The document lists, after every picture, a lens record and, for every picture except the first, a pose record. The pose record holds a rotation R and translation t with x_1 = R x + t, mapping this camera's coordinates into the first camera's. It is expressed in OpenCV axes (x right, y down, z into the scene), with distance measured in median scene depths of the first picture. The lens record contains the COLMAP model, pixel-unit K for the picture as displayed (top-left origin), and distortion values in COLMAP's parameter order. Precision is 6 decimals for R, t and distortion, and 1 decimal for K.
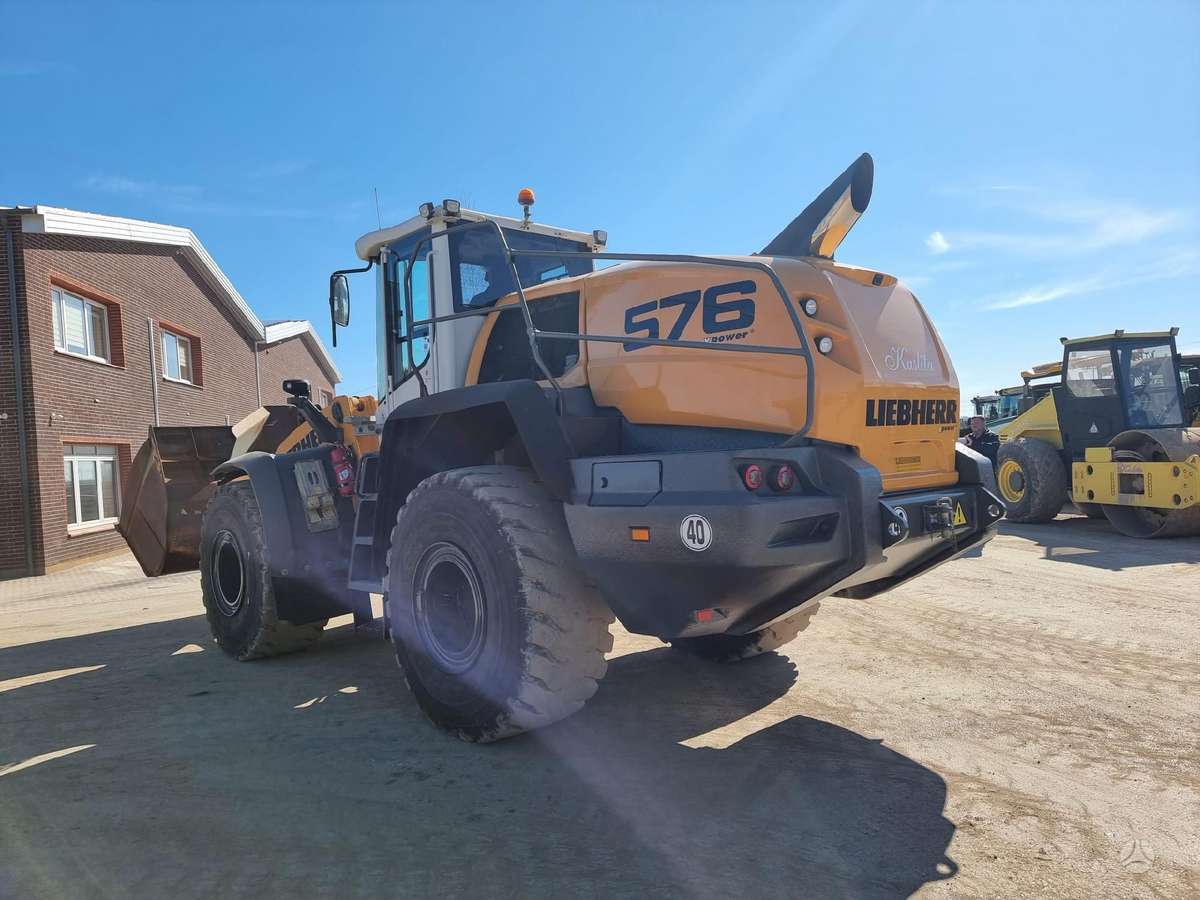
lens RADIAL K [[861.4, 0, 605.6], [0, 861.4, 449.4], [0, 0, 1]] dist [0.067240, -0.059274]
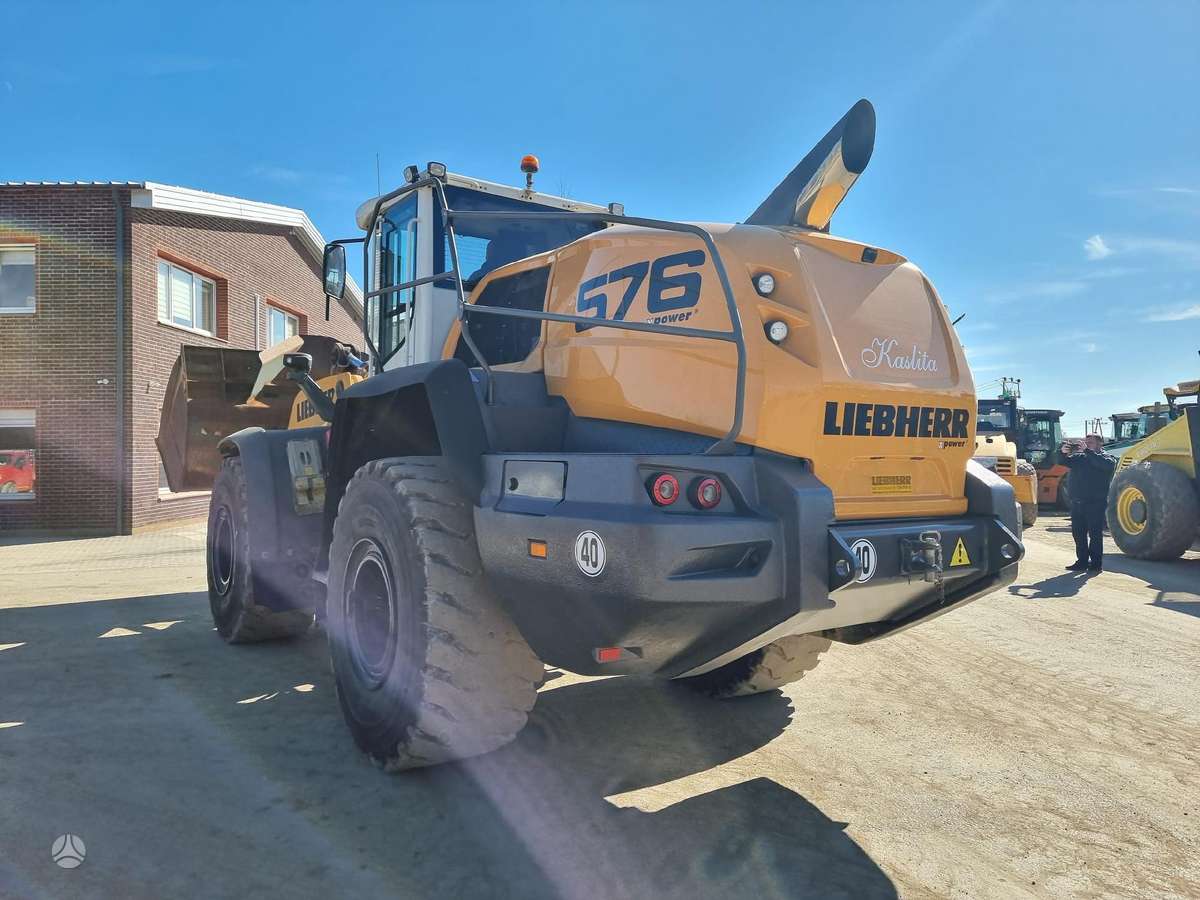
lens RADIAL K [[861.4, 0, 608.9], [0, 861.4, 434.7], [0, 0, 1]] dist [0.067240, -0.059274]
pose [[0.988880, 0.057412, -0.137188, 0.140776], [-0.058901, 0.998241, -0.006817, -0.006348], [0.136556, 0.014822, 0.990522, 0.121091]]
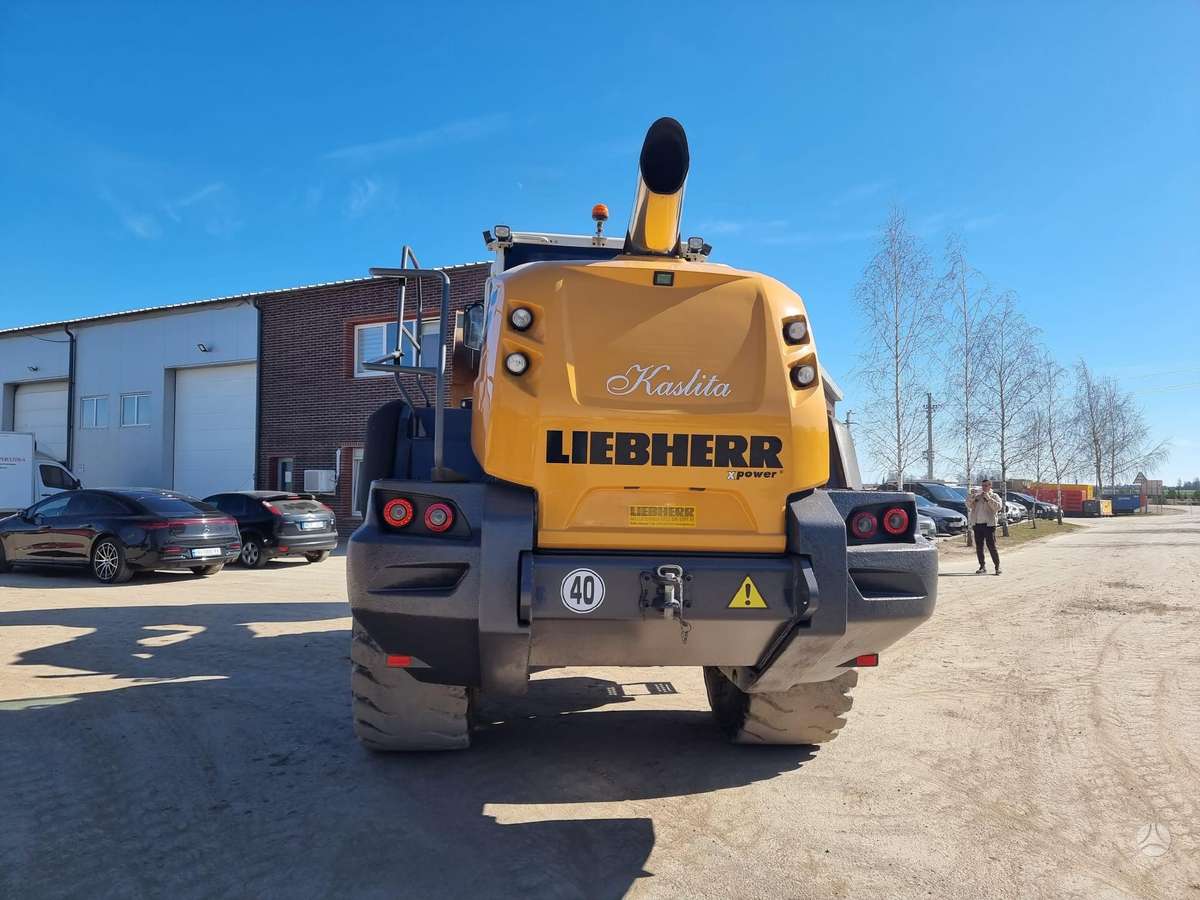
lens RADIAL K [[861.4, 0, 610.7], [0, 861.4, 438.3], [0, 0, 1]] dist [0.067240, -0.059274]
pose [[0.799333, 0.041276, -0.599469, 0.545157], [-0.061240, 0.998039, -0.012938, -0.028129], [0.597759, 0.047053, 0.800294, 0.256847]]
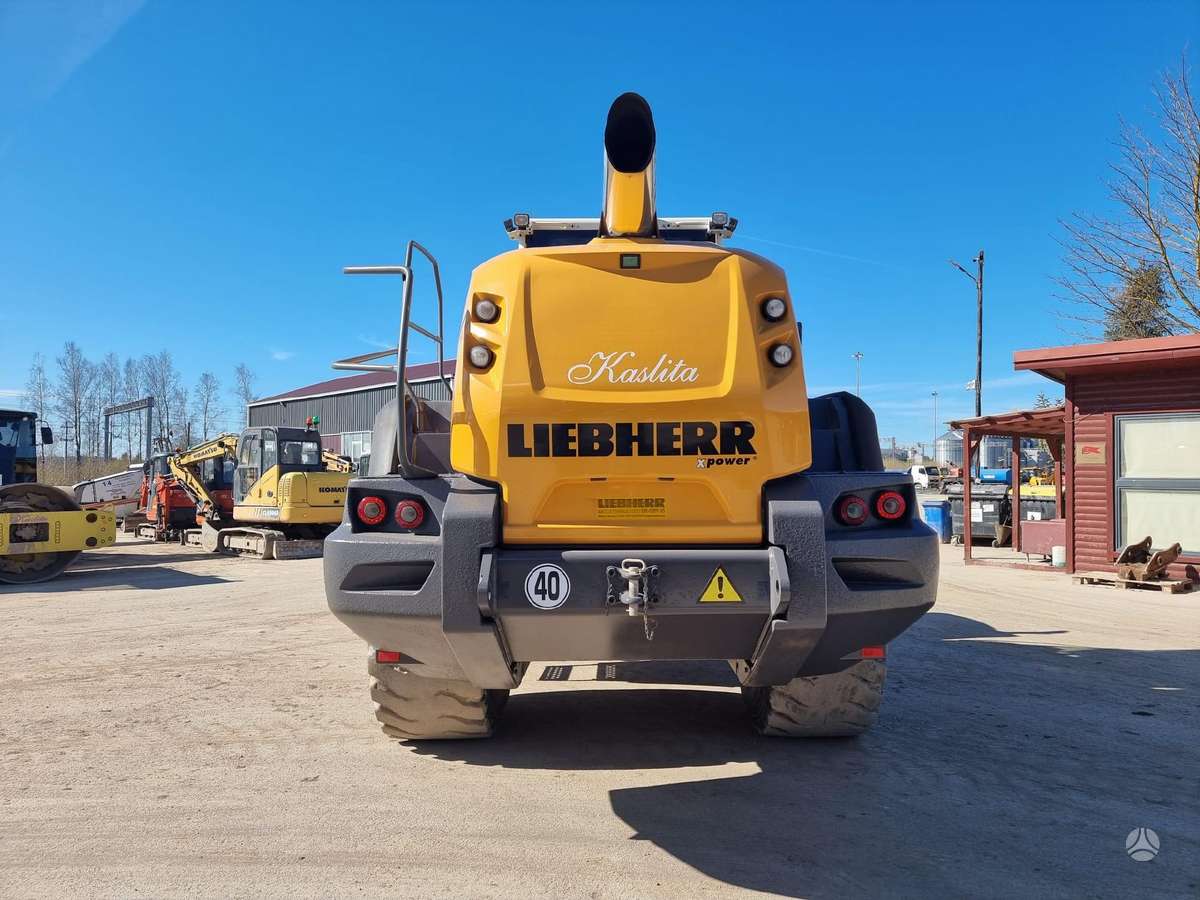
lens RADIAL K [[861.4, 0, 613.5], [0, 861.4, 452.0], [0, 0, 1]] dist [0.067240, -0.059274]
pose [[0.739832, 0.035749, -0.671841, 0.591461], [-0.025768, 0.999360, 0.024801, -0.035061], [0.672298, -0.001037, 0.740280, 0.316567]]
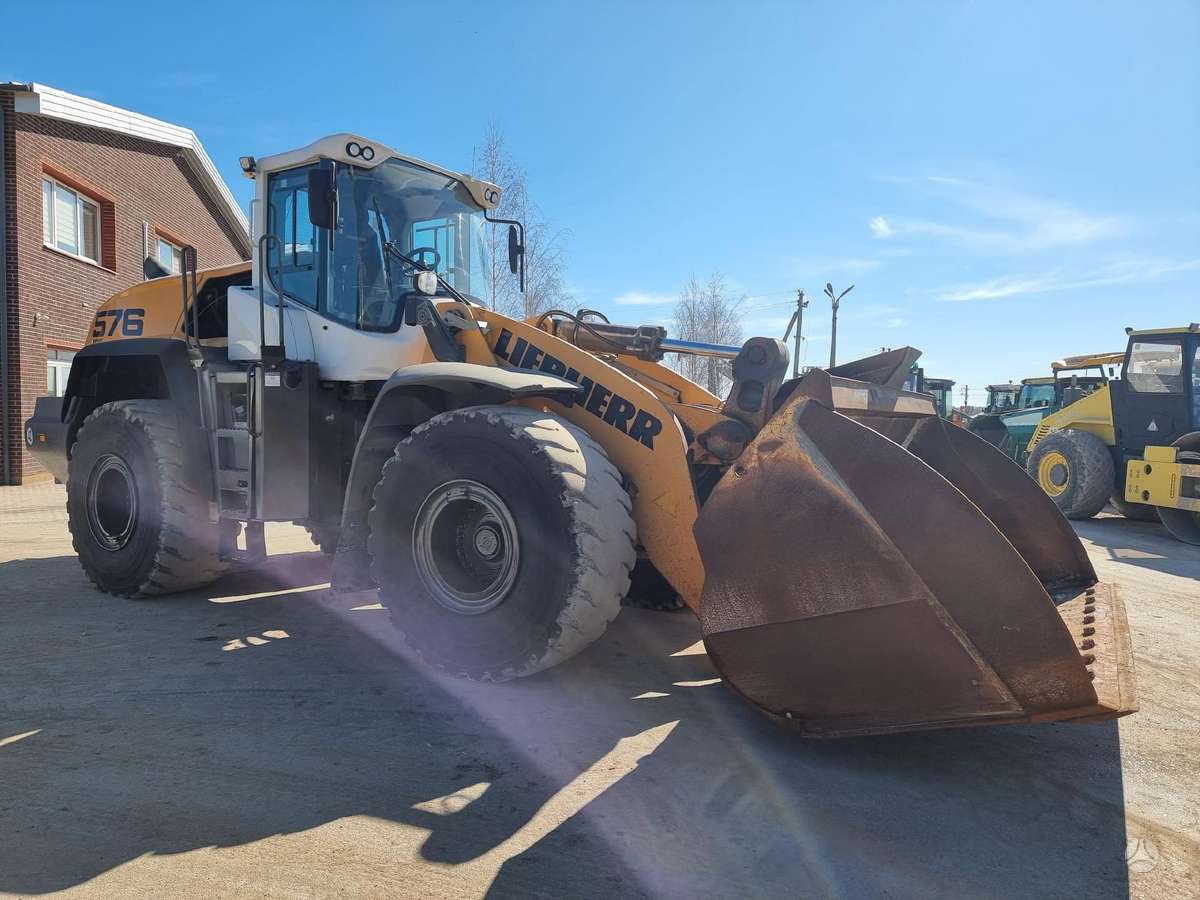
lens RADIAL K [[861.4, 0, 603.3], [0, 861.4, 454.2], [0, 0, 1]] dist [0.067240, -0.059274]
pose [[0.996005, 0.085639, 0.025278, -0.117421], [-0.086870, 0.994839, 0.052438, 0.017687], [-0.020657, -0.054424, 0.998304, 0.137103]]
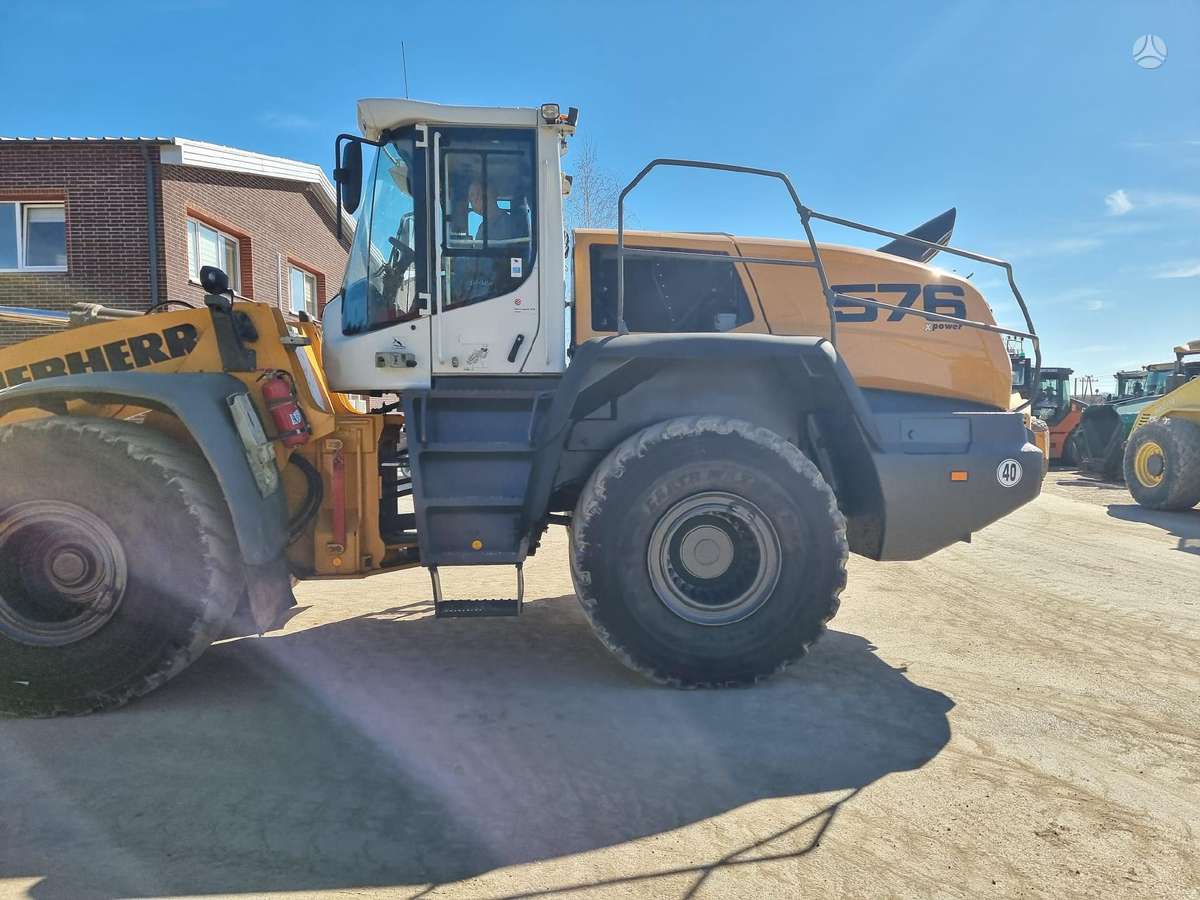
lens RADIAL K [[861.4, 0, 622.3], [0, 861.4, 458.2], [0, 0, 1]] dist [0.067240, -0.059274]
pose [[0.992050, 0.063684, -0.108538, 0.025170], [-0.056702, 0.996191, 0.066241, 0.000734], [0.112343, -0.059560, 0.991883, 0.035939]]
